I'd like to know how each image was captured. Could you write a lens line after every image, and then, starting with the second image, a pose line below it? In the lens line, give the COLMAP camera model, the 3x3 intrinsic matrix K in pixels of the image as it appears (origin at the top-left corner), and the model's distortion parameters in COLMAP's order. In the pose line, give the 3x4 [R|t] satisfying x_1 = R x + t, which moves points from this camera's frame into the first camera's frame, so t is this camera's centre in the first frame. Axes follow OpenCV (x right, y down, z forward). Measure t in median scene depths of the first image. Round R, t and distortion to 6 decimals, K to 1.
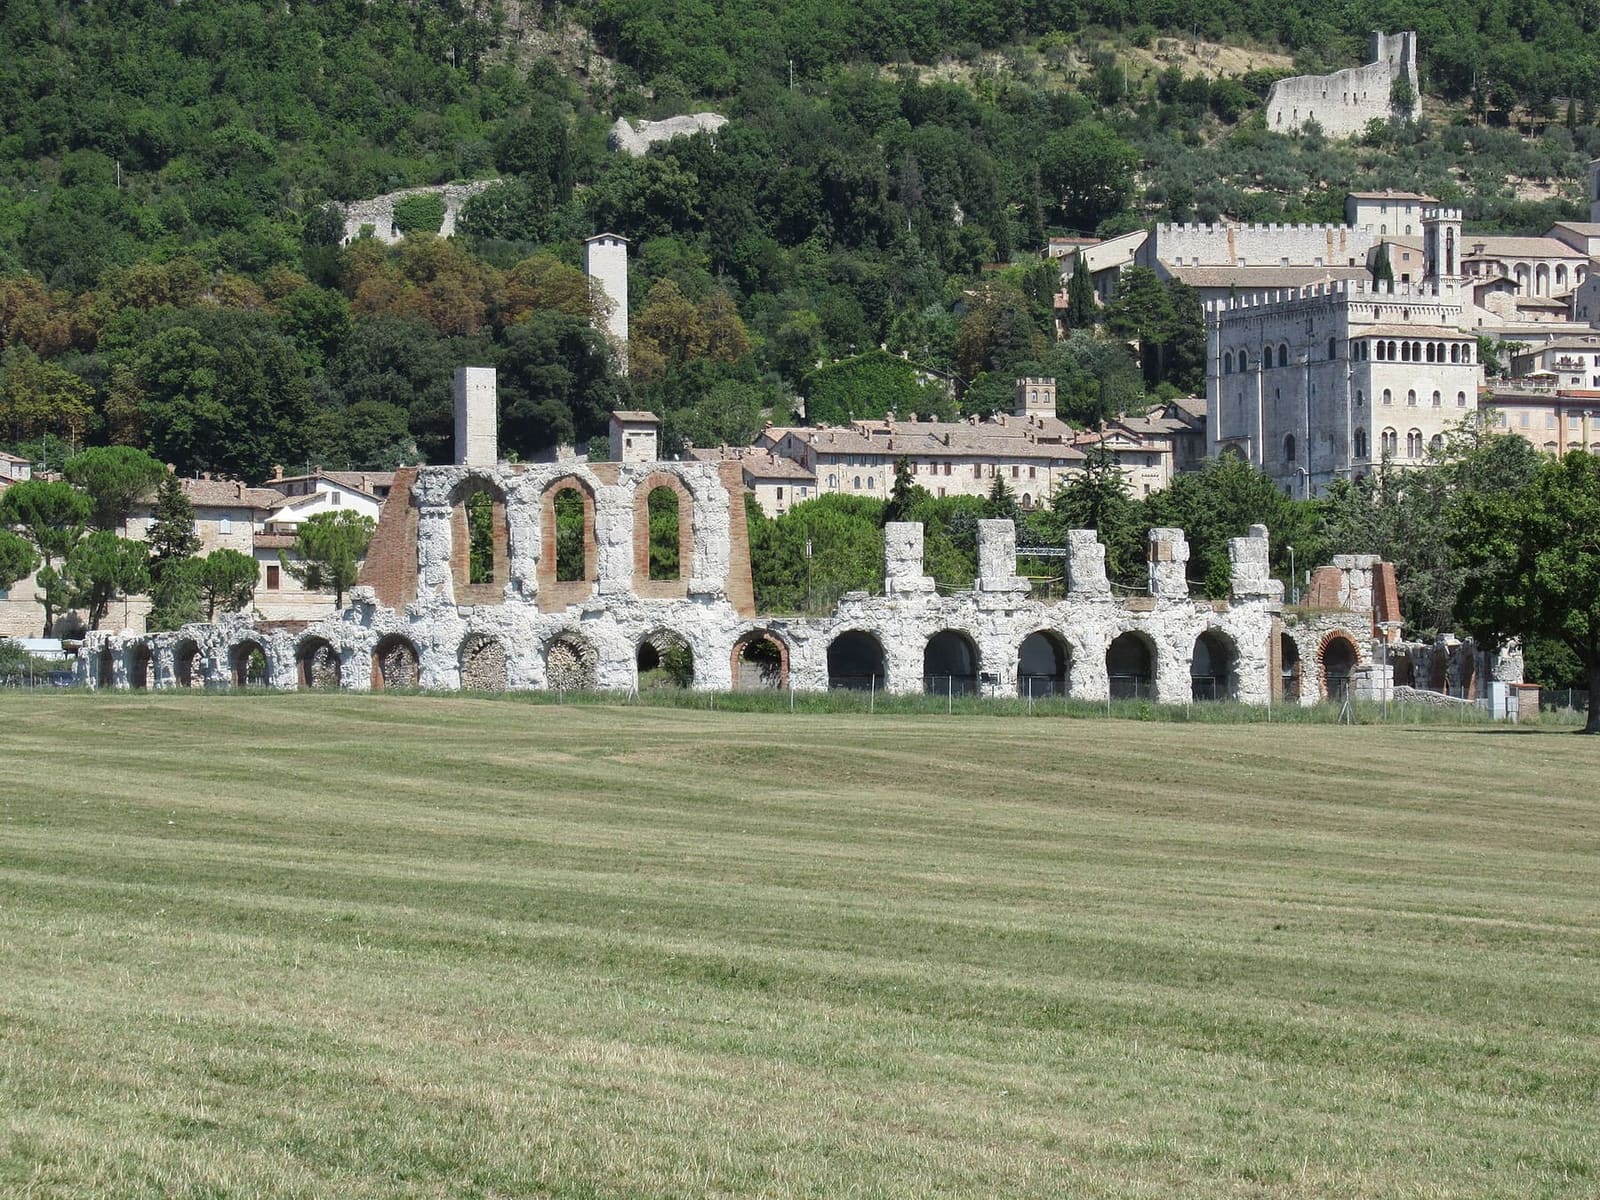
lens RADIAL K [[4676.4, 0, 800.0], [0, 4676.4, 600.0], [0, 0, 1]] dist [0.561071, -0.742404]
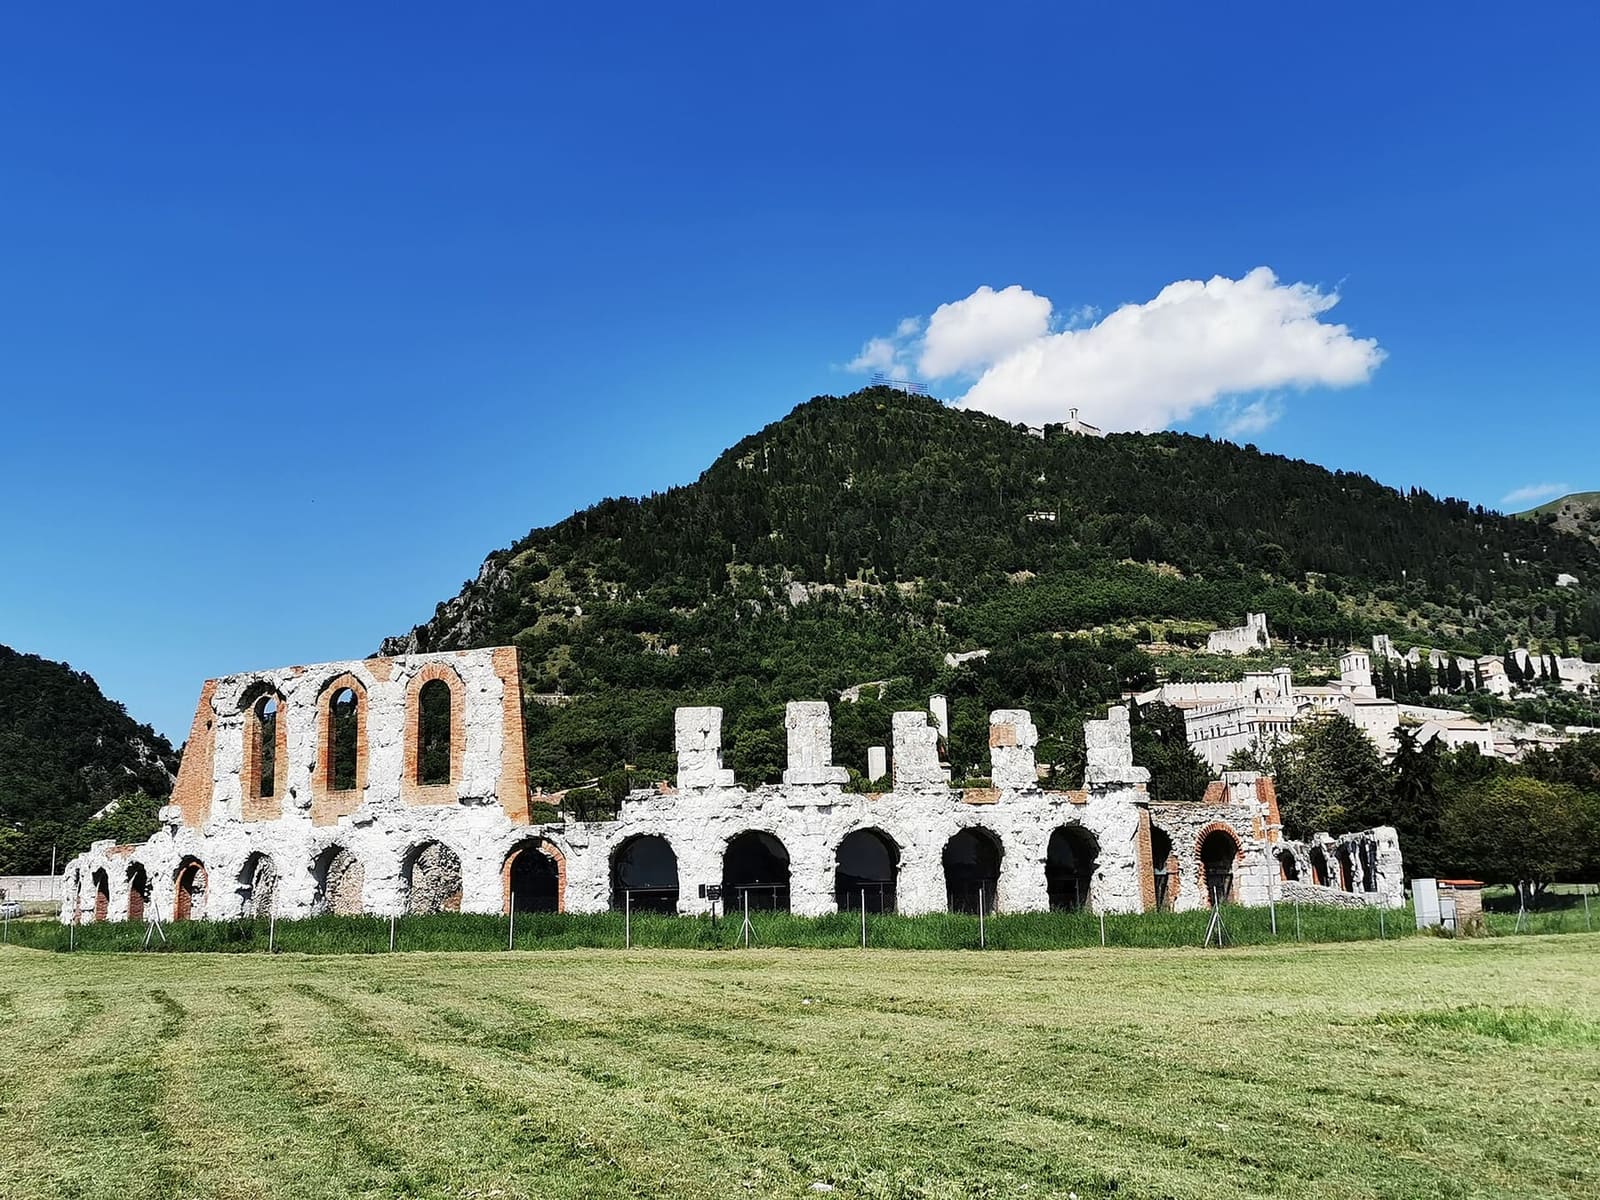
lens RADIAL K [[1492.5, 0, 857.3], [0, 1492.5, 604.6], [0, 0, 1]] dist [0.048221, -0.004574]
pose [[0.989456, -0.049374, -0.136156, 0.089587], [0.026748, 0.986222, -0.163252, 0.010602], [0.142341, 0.157889, 0.977144, 0.719436]]
